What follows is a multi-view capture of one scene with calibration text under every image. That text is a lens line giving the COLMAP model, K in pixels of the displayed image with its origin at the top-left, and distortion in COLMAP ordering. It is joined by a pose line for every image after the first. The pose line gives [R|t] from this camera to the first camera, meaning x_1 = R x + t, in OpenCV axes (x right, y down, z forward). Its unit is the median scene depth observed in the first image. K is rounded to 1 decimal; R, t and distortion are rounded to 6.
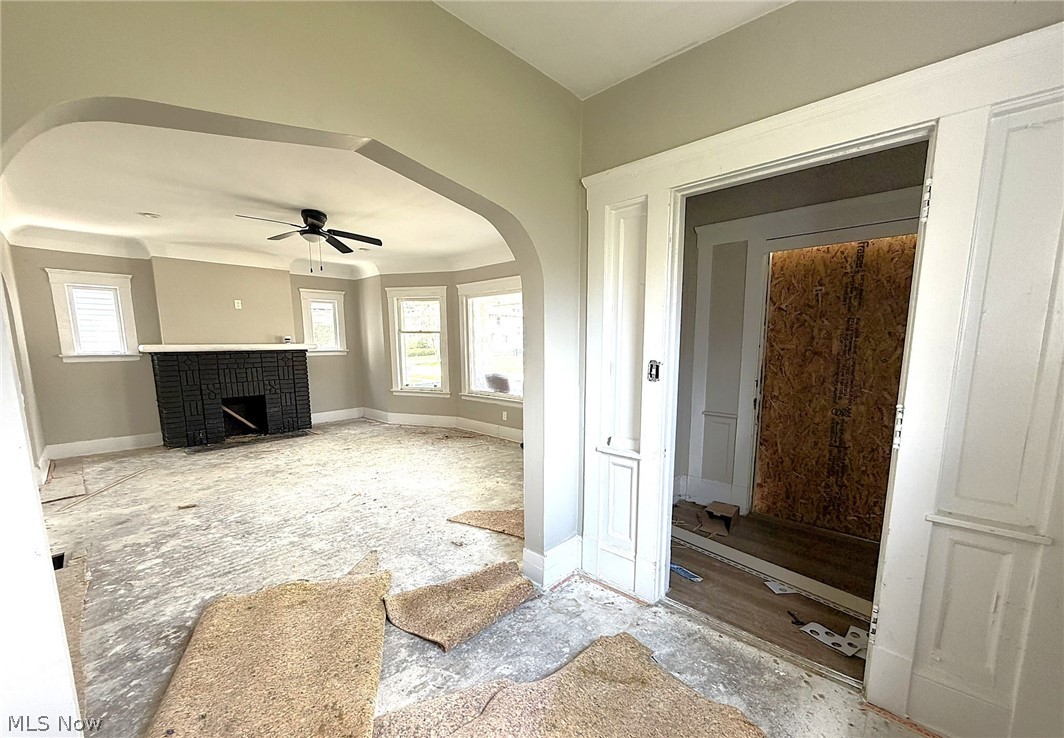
lens RADIAL K [[421.4, 0, 529.7], [0, 421.4, 406.9], [0, 0, 1]] dist [-0.000598, 0.000220]
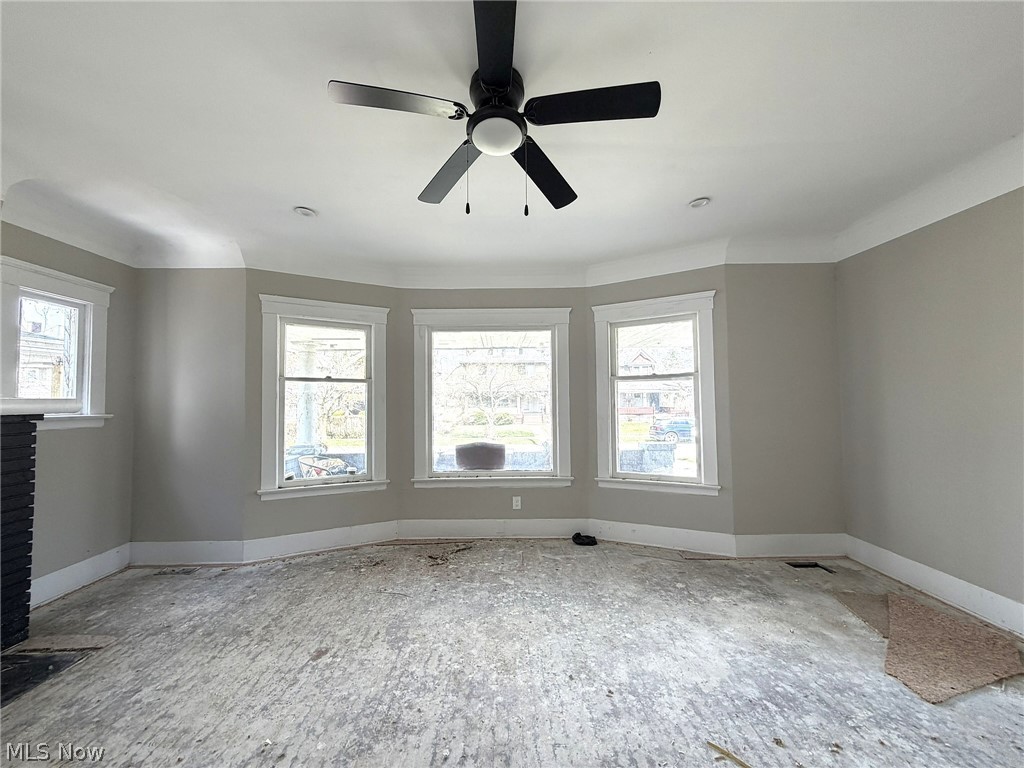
lens RADIAL K [[409.0, 0, 508.5], [0, 409.0, 391.8], [0, 0, 1]] dist [0.000419, 0.000059]
pose [[0.720910, 0.011935, 0.692926, -0.534739], [0.115321, 0.983846, -0.136924, -0.067051], [-0.683367, 0.178619, 0.707888, 0.514501]]
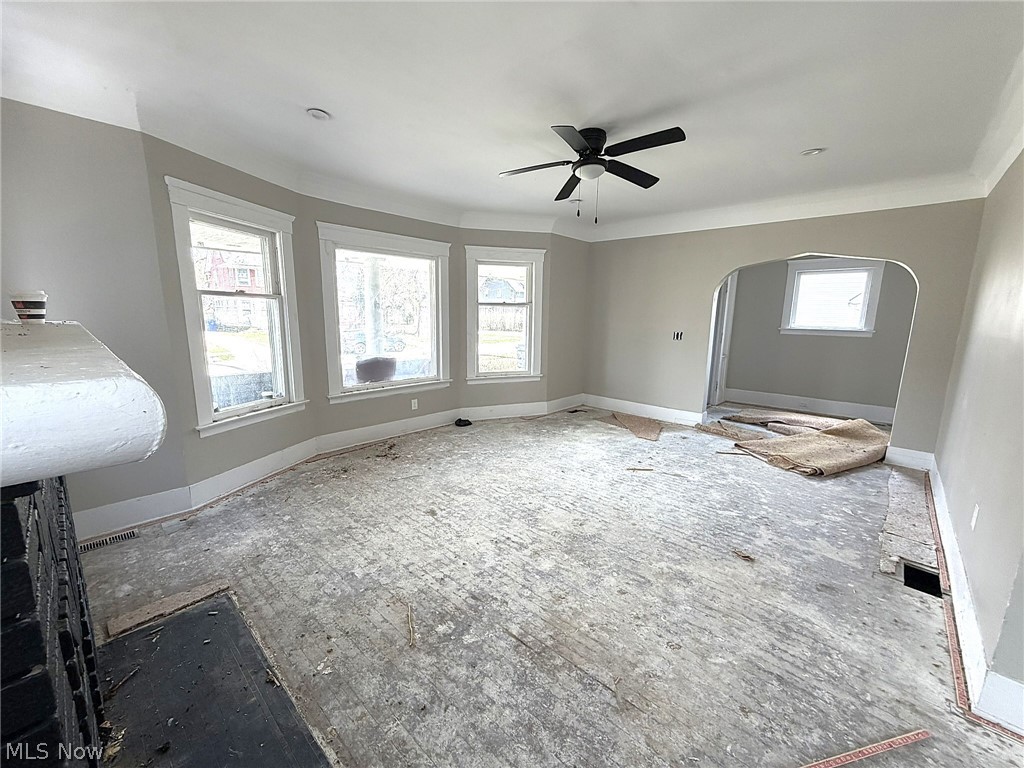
lens RADIAL K [[409.0, 0, 507.5], [0, 409.0, 390.8], [0, 0, 1]] dist [0.000419, 0.000059]
pose [[-0.003582, -0.183830, 0.982952, -0.861301], [0.140313, 0.973141, 0.182506, -0.128611], [-0.990101, 0.138574, 0.022308, 0.803991]]
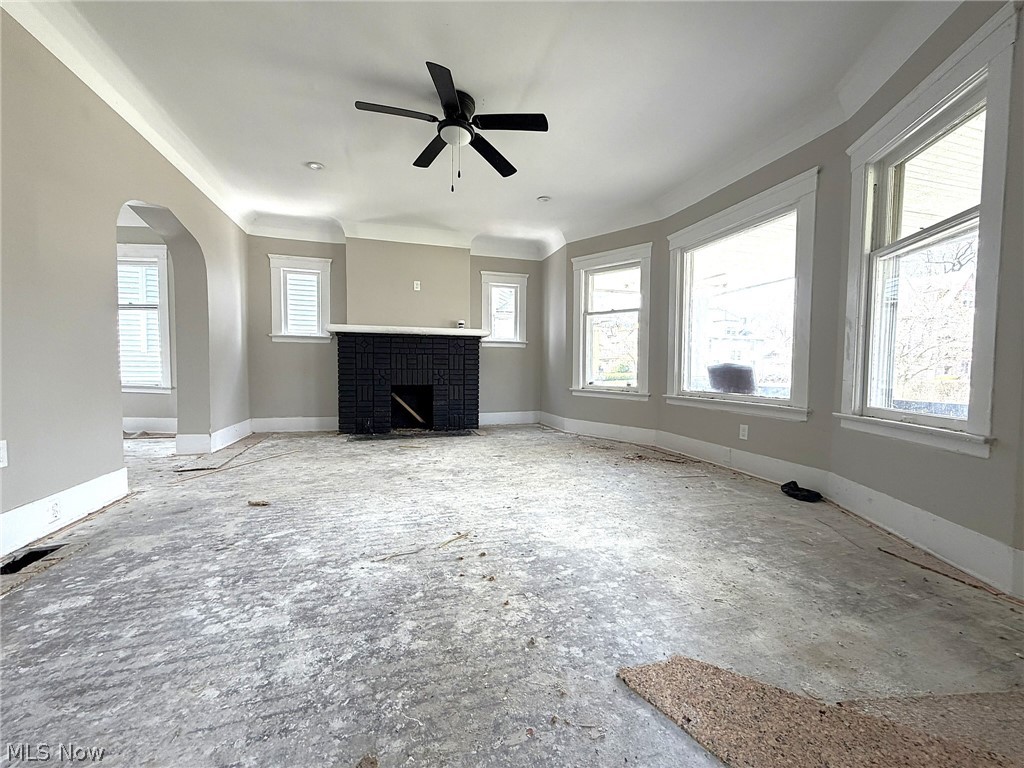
lens RADIAL K [[409.0, 0, 509.6], [0, 409.0, 384.8], [0, 0, 1]] dist [0.000419, 0.000059]
pose [[0.867336, 0.031670, -0.496714, -0.062311], [-0.088435, 0.991900, -0.091178, 0.037034], [0.489803, 0.123009, 0.863112, 0.350571]]
